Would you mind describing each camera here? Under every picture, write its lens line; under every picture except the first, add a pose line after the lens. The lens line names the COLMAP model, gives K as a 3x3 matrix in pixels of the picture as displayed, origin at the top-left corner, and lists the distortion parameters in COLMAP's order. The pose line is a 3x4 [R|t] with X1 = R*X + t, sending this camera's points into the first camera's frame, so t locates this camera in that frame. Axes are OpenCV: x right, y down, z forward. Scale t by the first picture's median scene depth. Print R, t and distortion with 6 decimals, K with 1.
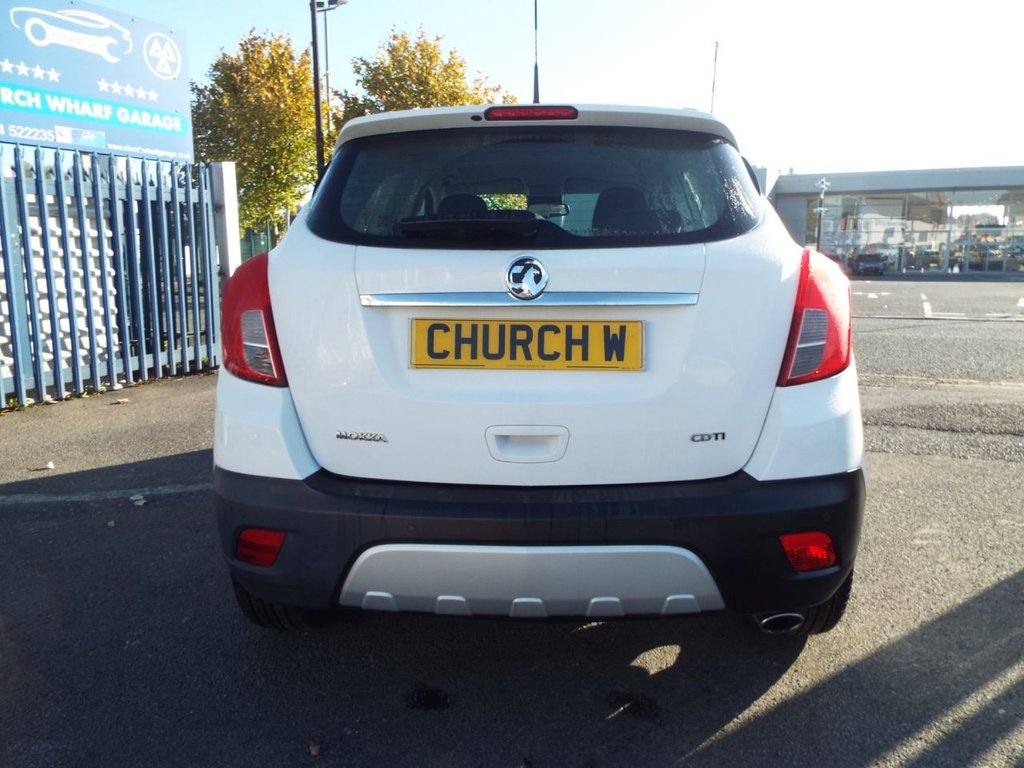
lens RADIAL K [[745.1, 0, 520.7], [0, 745.1, 385.8], [0, 0, 1]] dist [-0.003254, -0.005522]
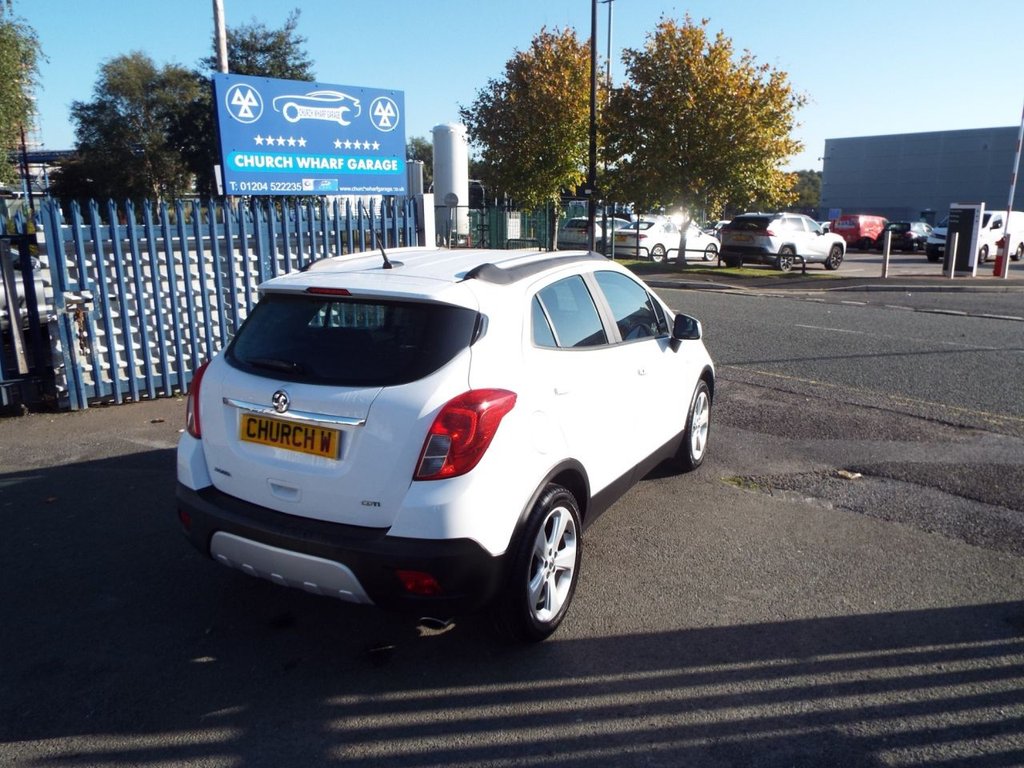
lens RADIAL K [[742.3, 0, 512.0], [0, 742.3, 384.0], [0, 0, 1]] dist [-0.012866, -0.009271]
pose [[0.906831, 0.090576, -0.411646, 0.301182], [-0.068622, 0.995334, 0.067838, -0.083541], [0.415870, -0.033269, 0.908815, -0.092745]]
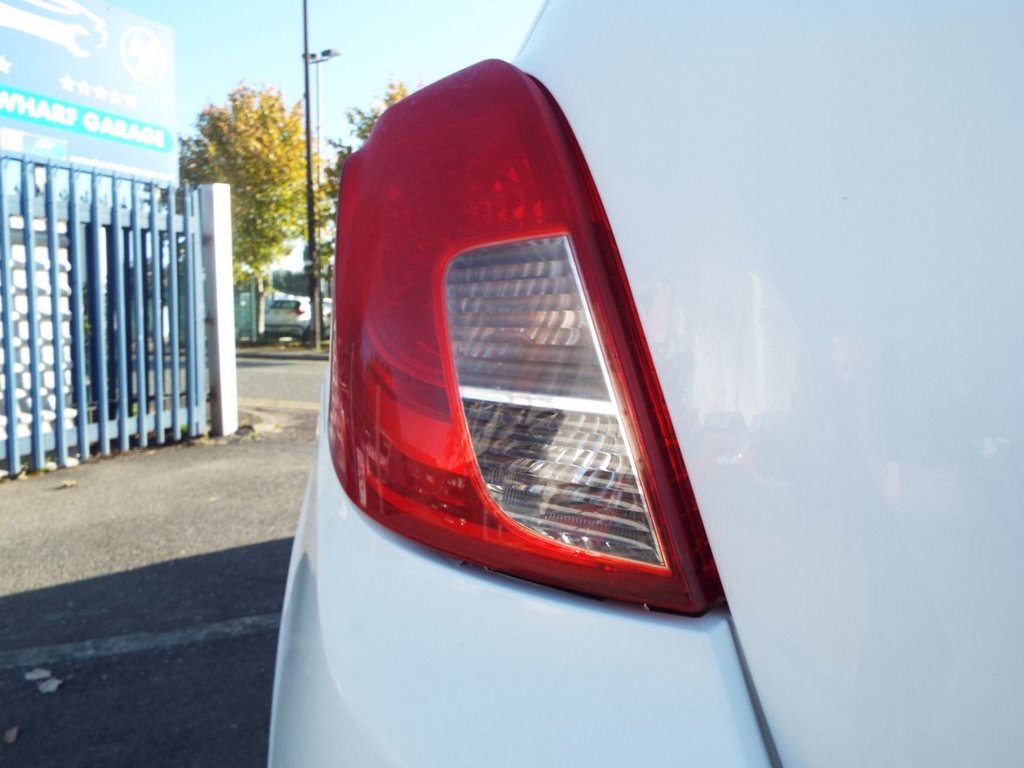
lens RADIAL K [[745.1, 0, 520.7], [0, 745.1, 385.8], [0, 0, 1]] dist [-0.003254, -0.005522]
pose [[0.999552, -0.002665, 0.029822, -0.097608], [0.005173, 0.996424, -0.084339, -0.011180], [-0.029491, 0.084456, 0.995991, 0.213583]]
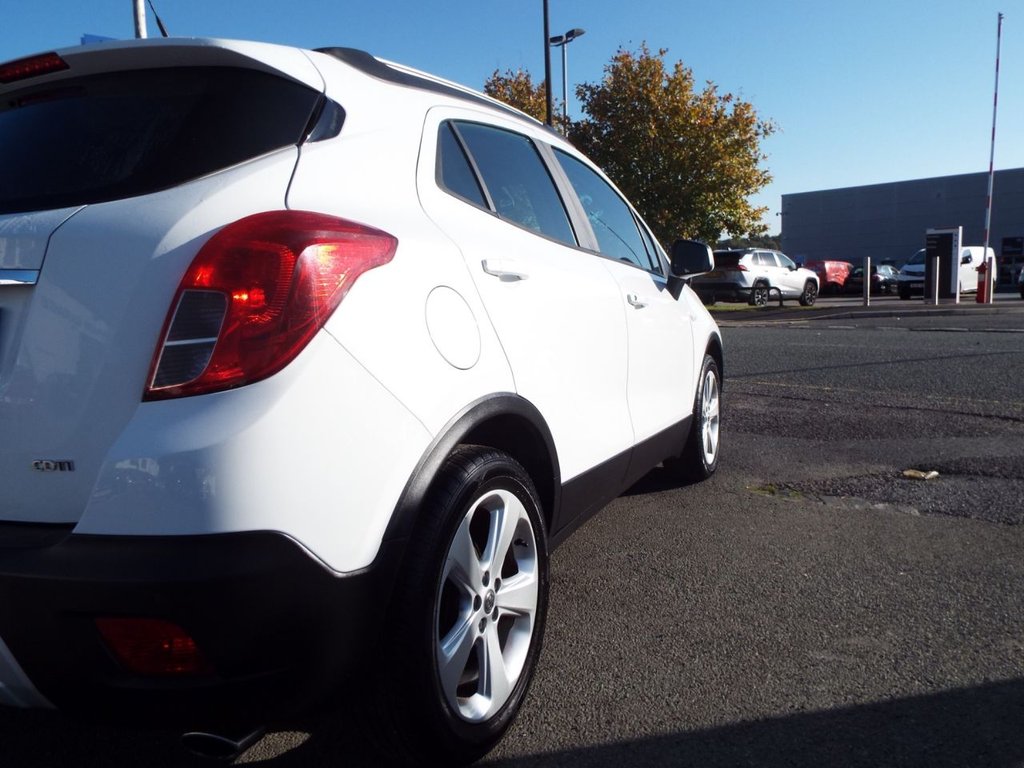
lens RADIAL K [[745.1, 0, 520.7], [0, 745.1, 385.8], [0, 0, 1]] dist [-0.003254, -0.005522]
pose [[0.929062, 0.018255, -0.369473, 0.235509], [-0.030850, 0.999126, -0.028211, -0.000537], [0.368635, 0.037608, 0.928813, 0.126059]]
